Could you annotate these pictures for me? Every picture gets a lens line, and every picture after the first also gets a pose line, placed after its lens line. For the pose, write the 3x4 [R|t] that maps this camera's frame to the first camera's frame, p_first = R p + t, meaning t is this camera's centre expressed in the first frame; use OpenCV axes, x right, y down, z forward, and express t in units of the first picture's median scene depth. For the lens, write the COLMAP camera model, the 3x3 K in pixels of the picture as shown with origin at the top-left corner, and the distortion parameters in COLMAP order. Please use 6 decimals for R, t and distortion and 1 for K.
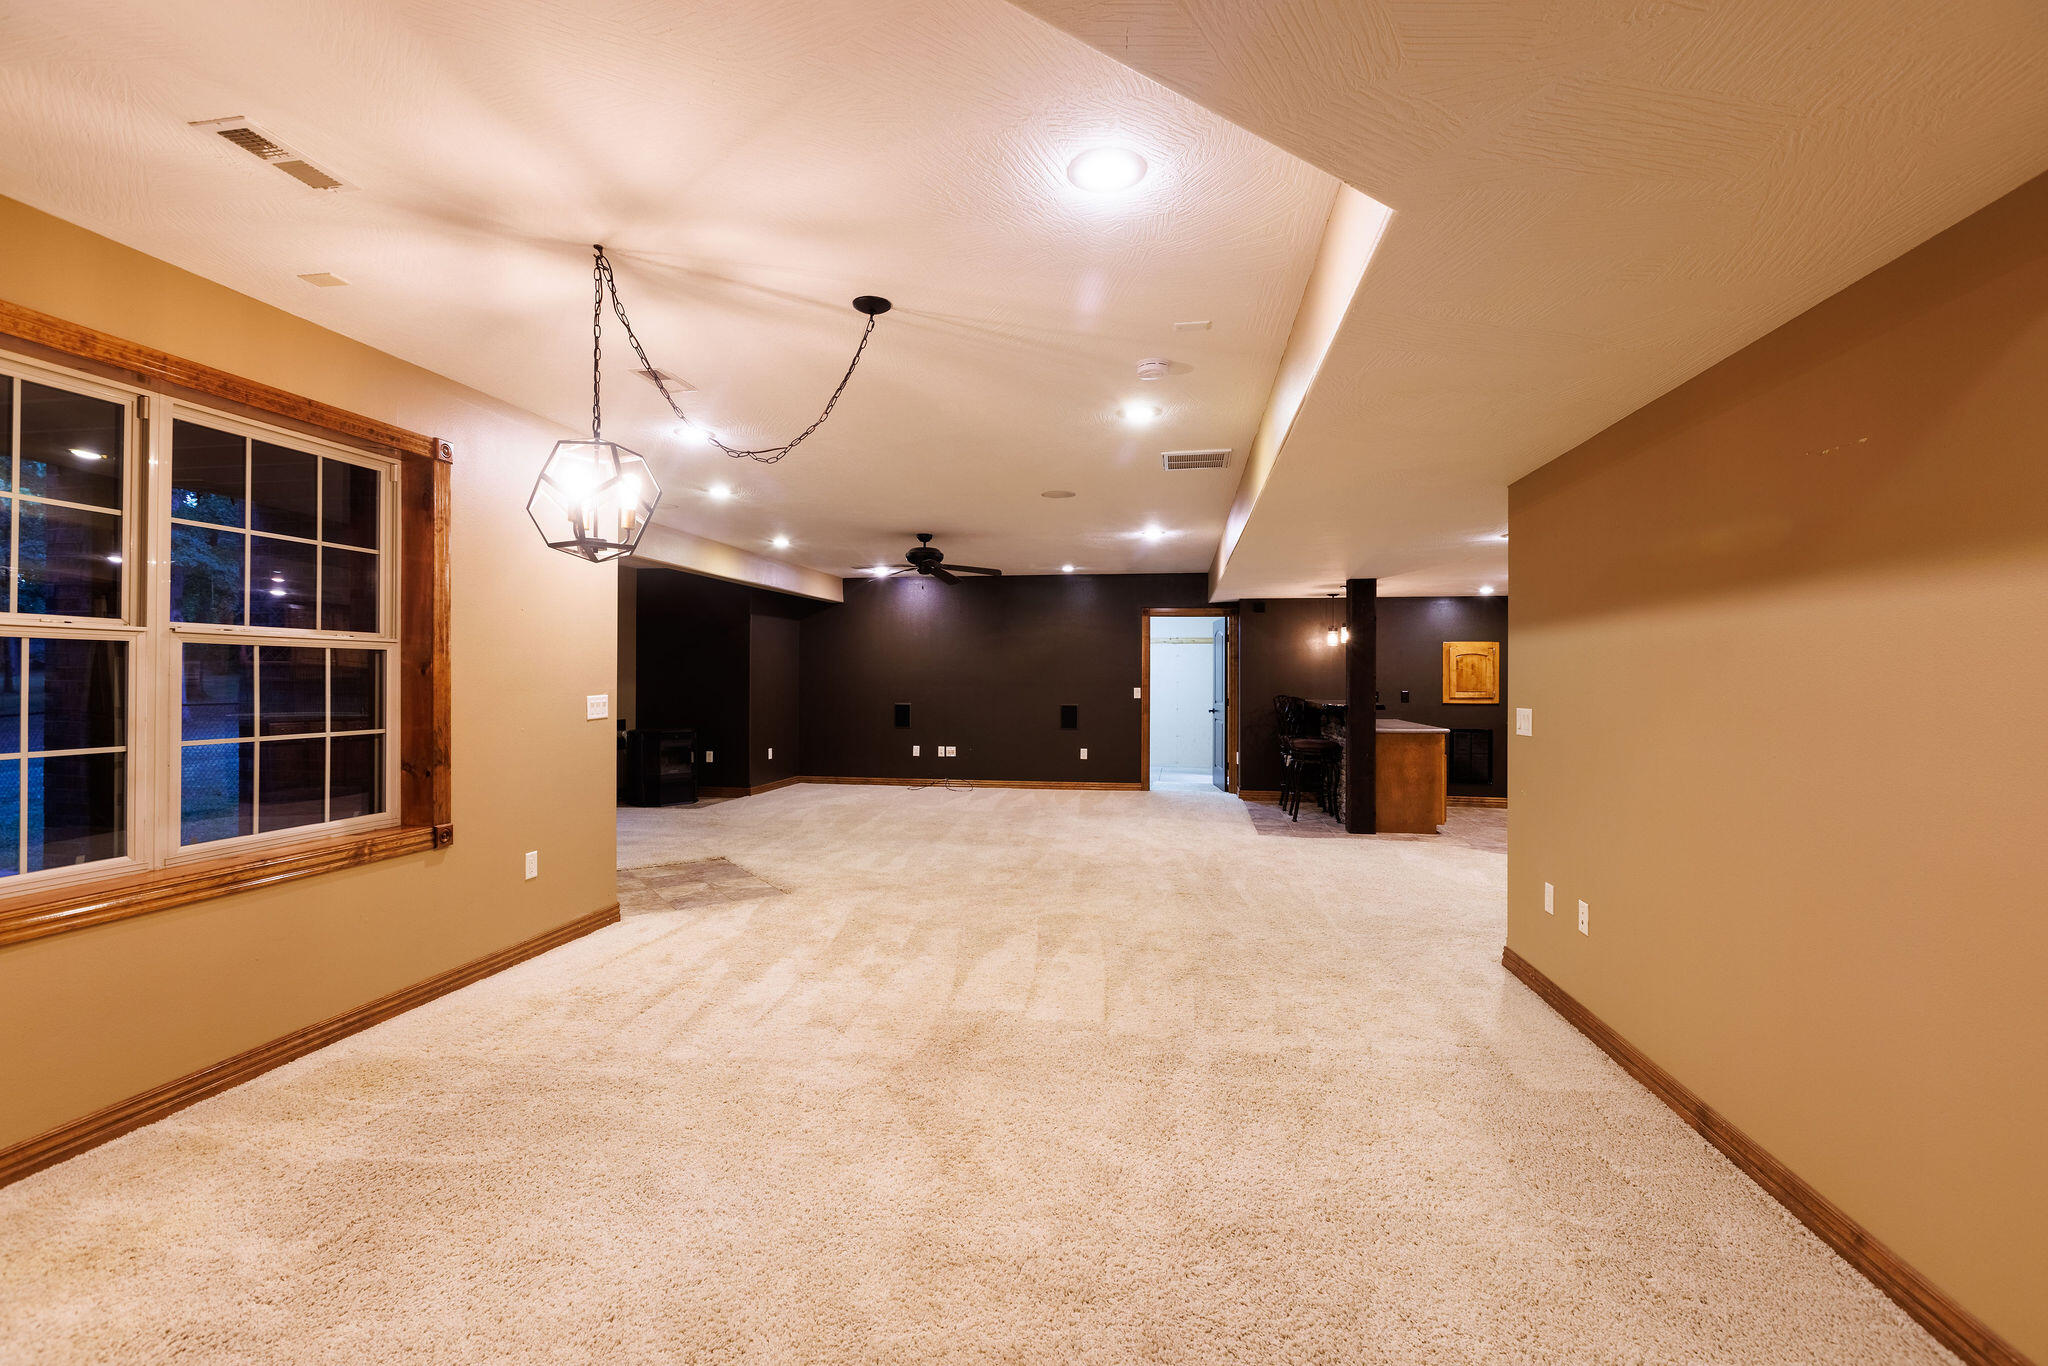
lens RADIAL K [[913.8, 0, 1020.0], [0, 913.8, 674.6], [0, 0, 1]] dist [0.002479, -0.001708]
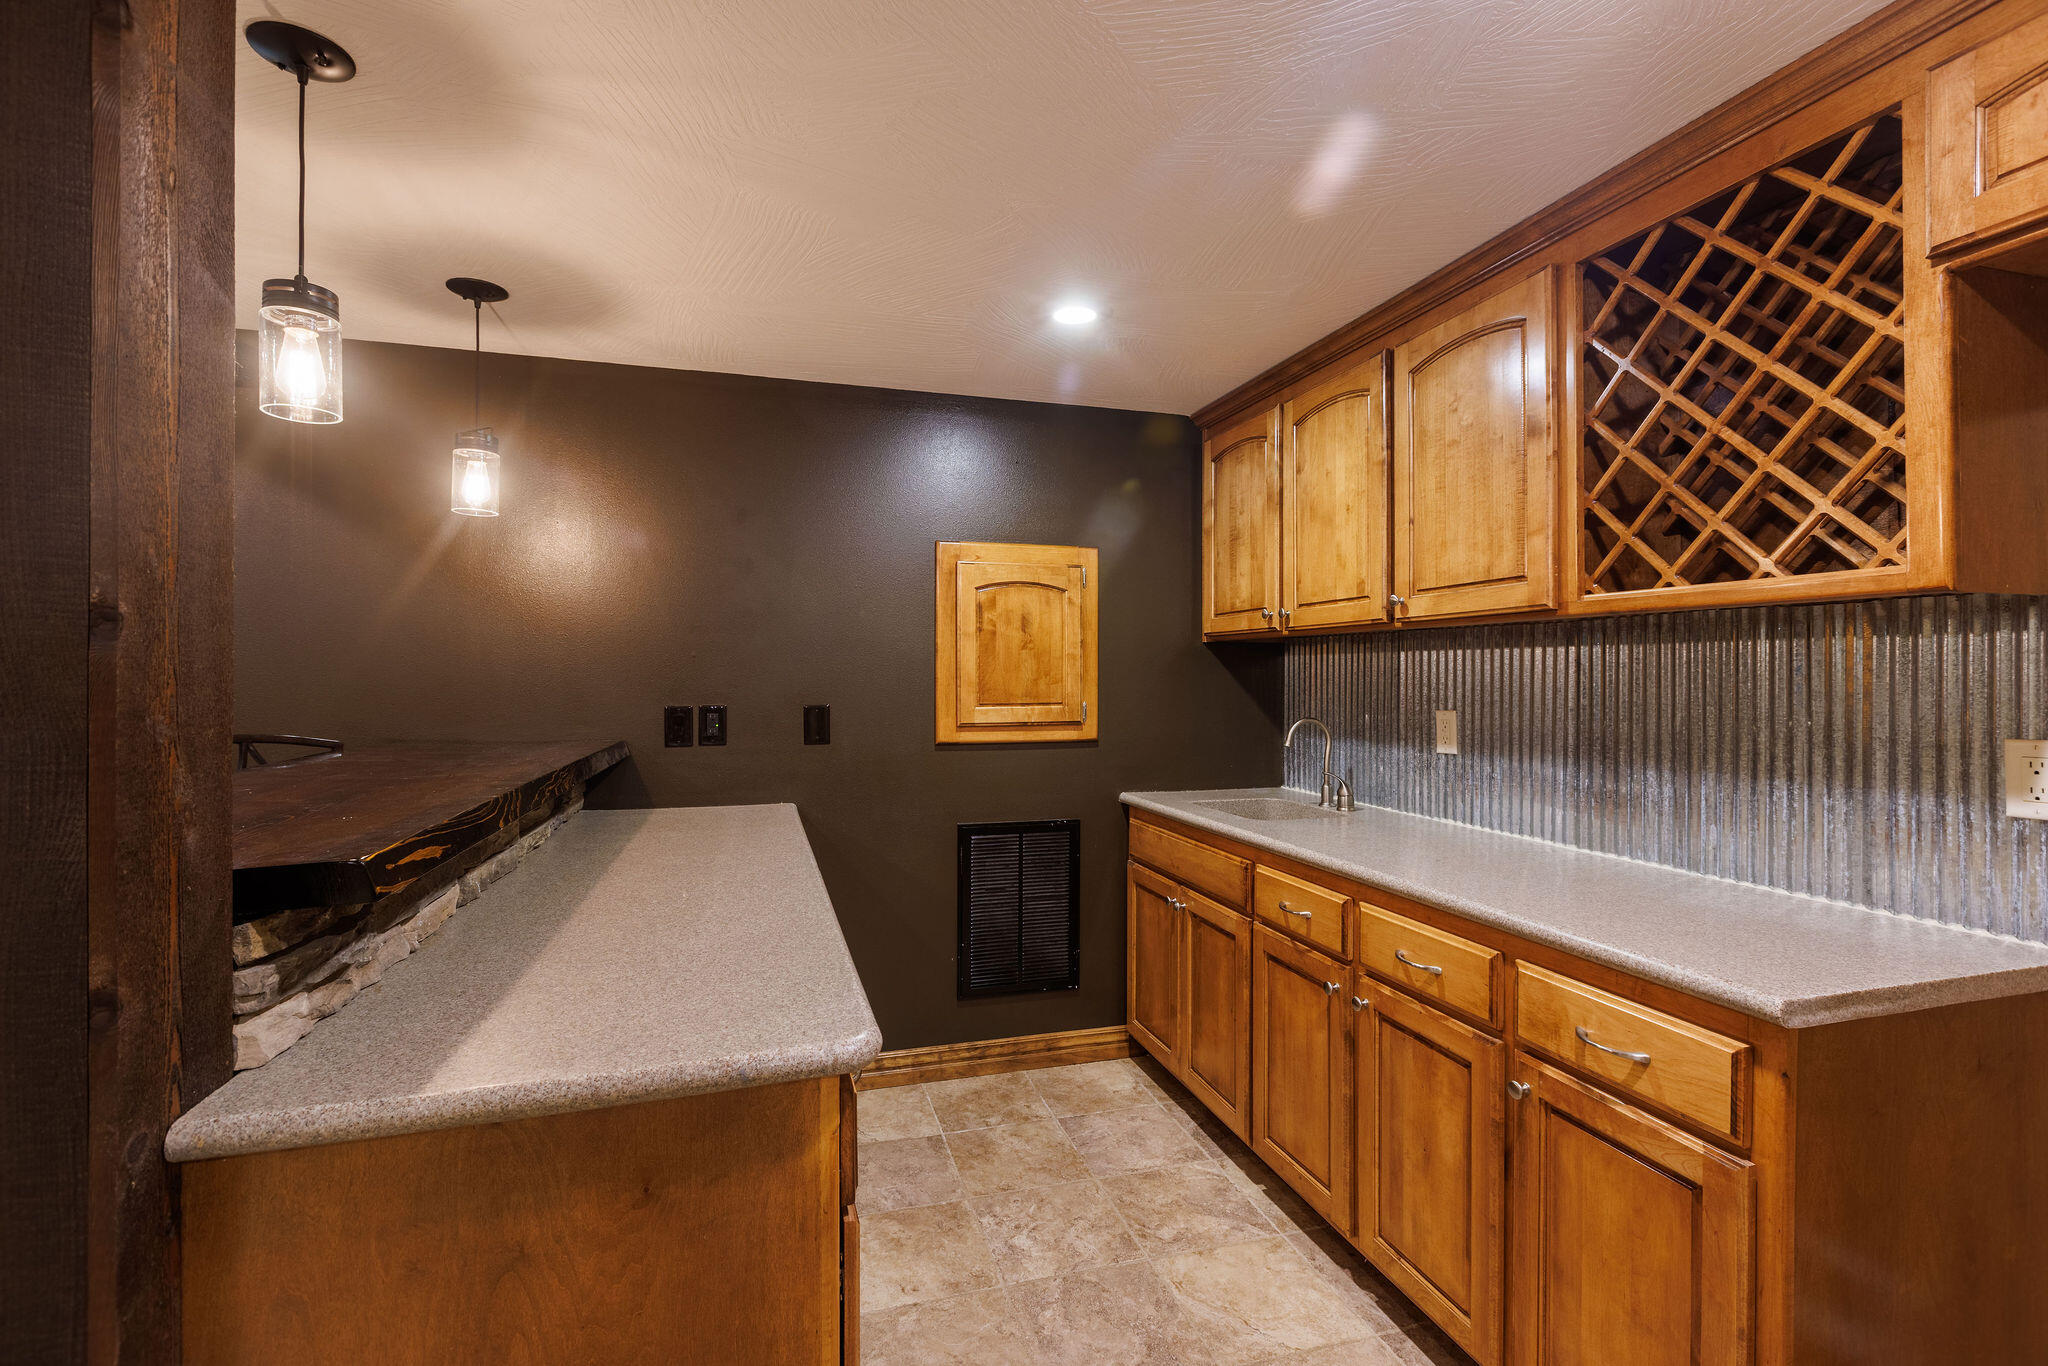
lens RADIAL K [[913.8, 0, 1033.1], [0, 913.8, 674.8], [0, 0, 1]] dist [0.002479, -0.001708]
pose [[0.889157, -0.003468, 0.457588, 0.619266], [0.001759, 0.999990, 0.004160, 0.013399], [-0.457598, -0.002894, 0.889154, 1.258179]]
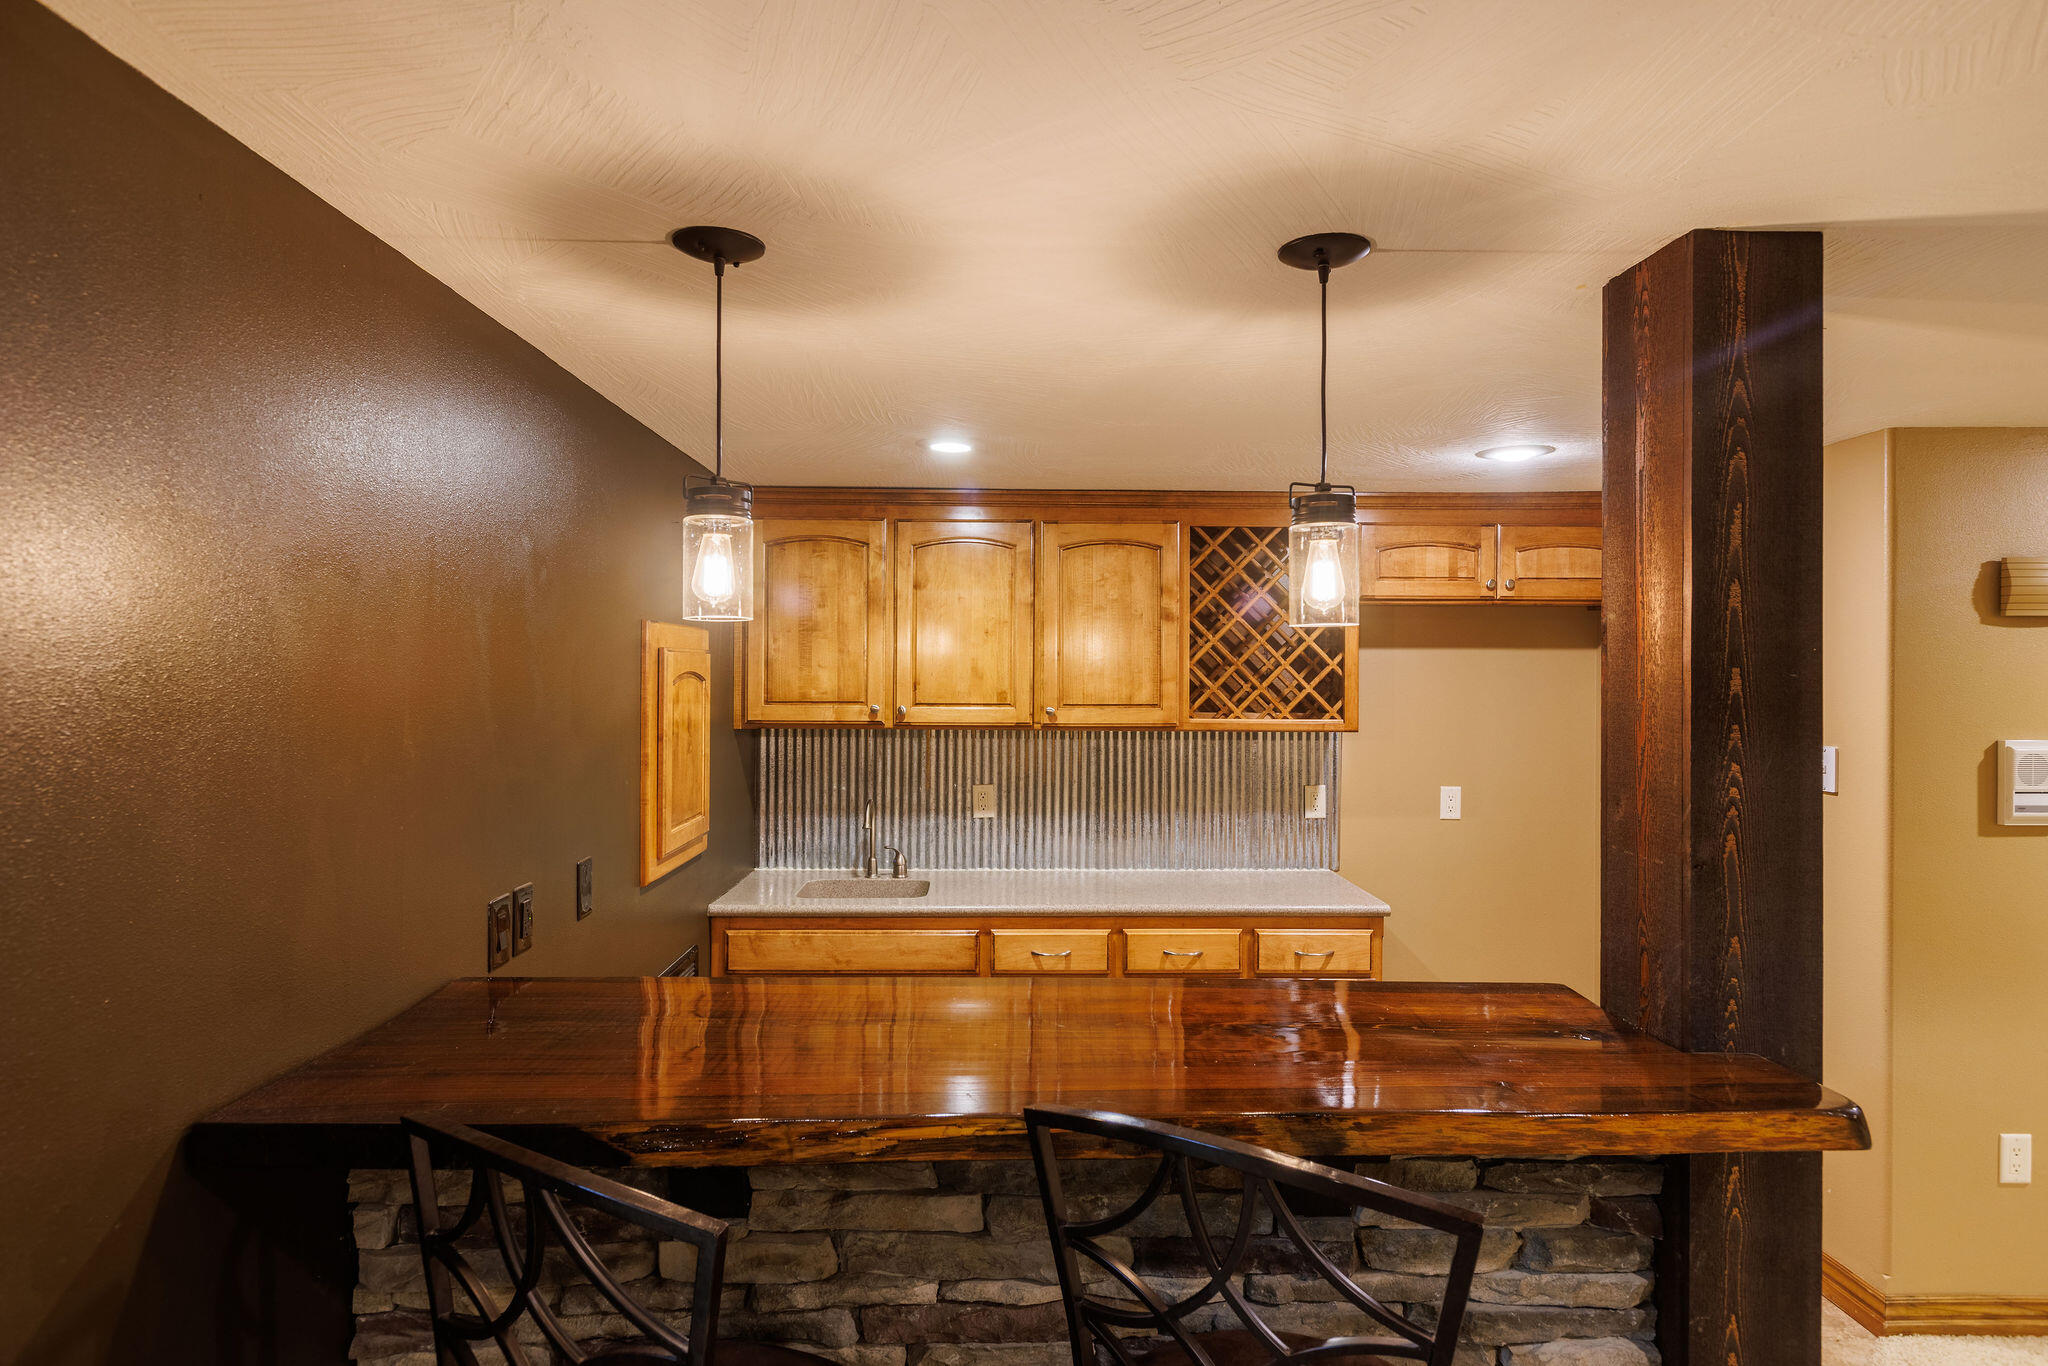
lens RADIAL K [[1109.4, 0, 1028.9], [0, 1109.4, 663.2], [0, 0, 1]] dist [-0.001480, 0.000570]
pose [[-0.195343, 0.004903, 0.980723, 0.293289], [-0.010996, 0.999914, -0.007189, -0.041203], [-0.980673, -0.012189, -0.195273, 1.686383]]
